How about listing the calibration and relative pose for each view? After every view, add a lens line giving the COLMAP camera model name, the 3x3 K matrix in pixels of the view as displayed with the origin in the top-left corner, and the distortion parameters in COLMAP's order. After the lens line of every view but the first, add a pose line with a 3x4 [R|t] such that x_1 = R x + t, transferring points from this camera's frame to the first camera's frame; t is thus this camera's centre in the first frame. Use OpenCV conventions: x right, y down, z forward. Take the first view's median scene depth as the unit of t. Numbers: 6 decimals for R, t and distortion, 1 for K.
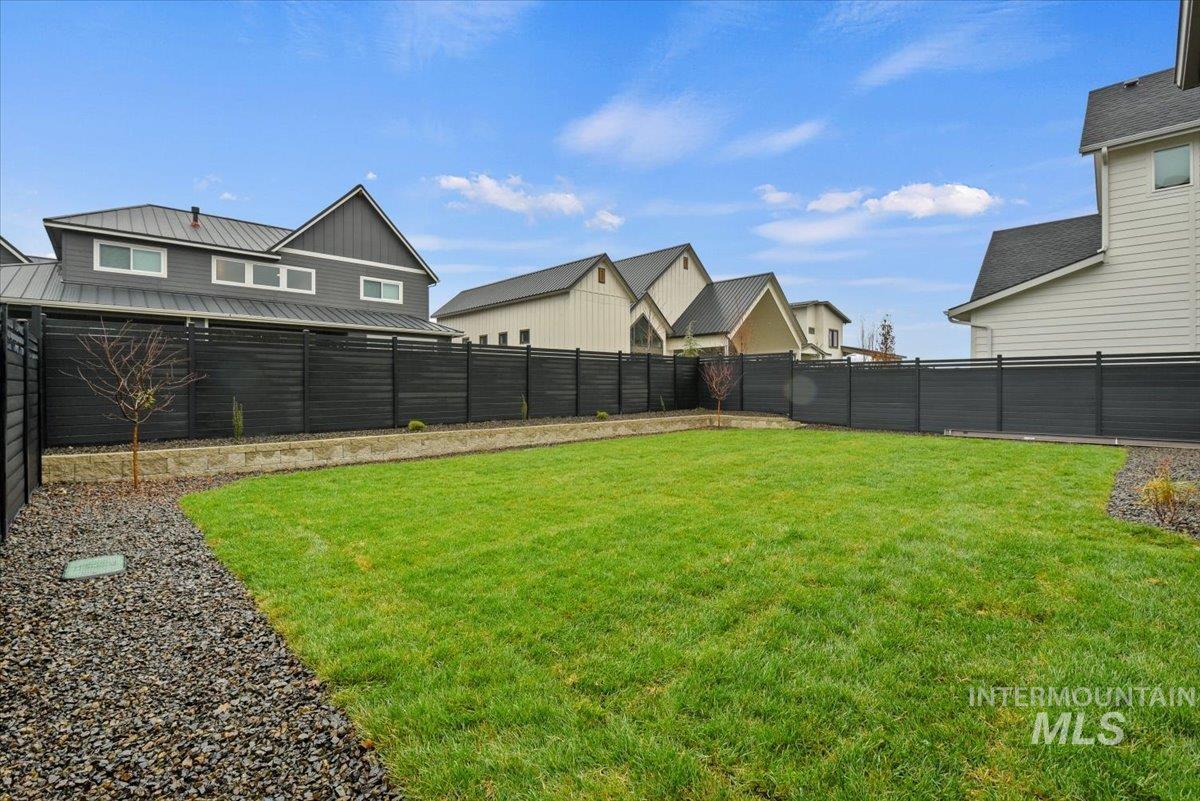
lens RADIAL K [[523.1, 0, 602.5], [0, 523.1, 378.9], [0, 0, 1]] dist [0.004794, 0.000371]
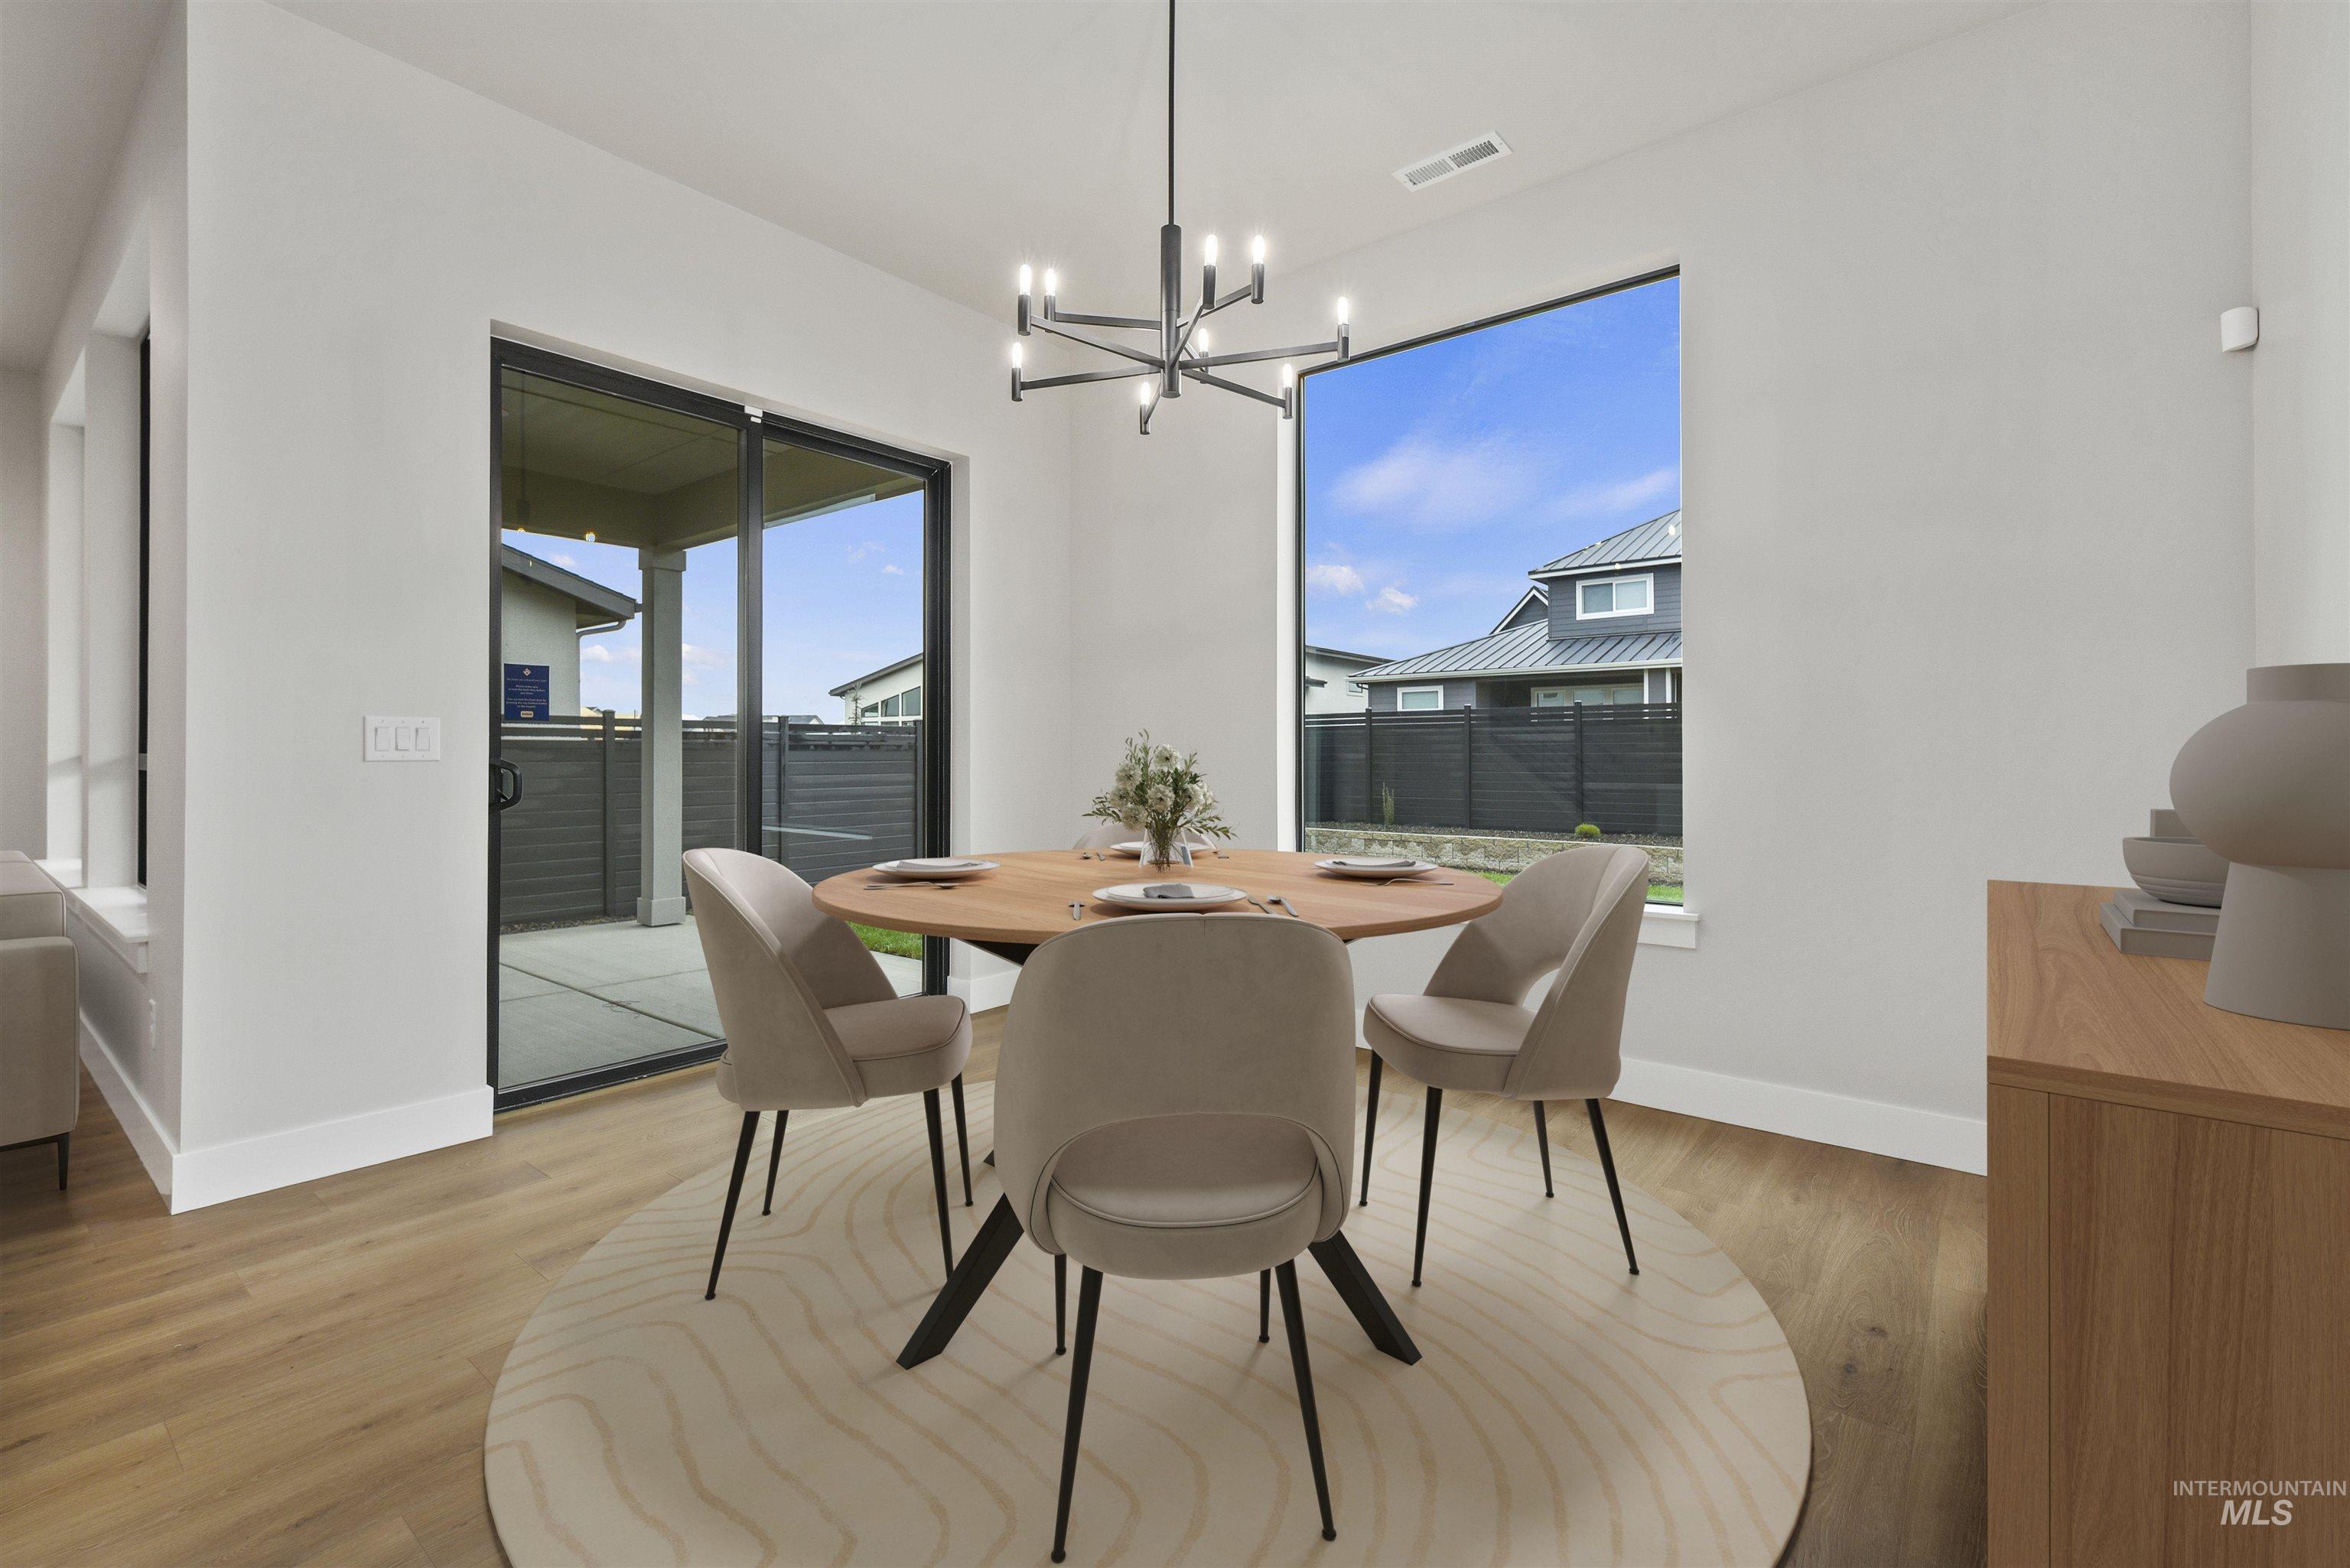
lens RADIAL K [[1024.3, 0, 1163.5], [0, 1024.3, 758.6], [0, 0, 1]] dist [0.004794, 0.000371]
pose [[0.138039, -0.001934, -0.990425, 0.870112], [0.004218, 0.999990, -0.001364, 0.000201], [0.990418, -0.003990, 0.138045, 0.324972]]
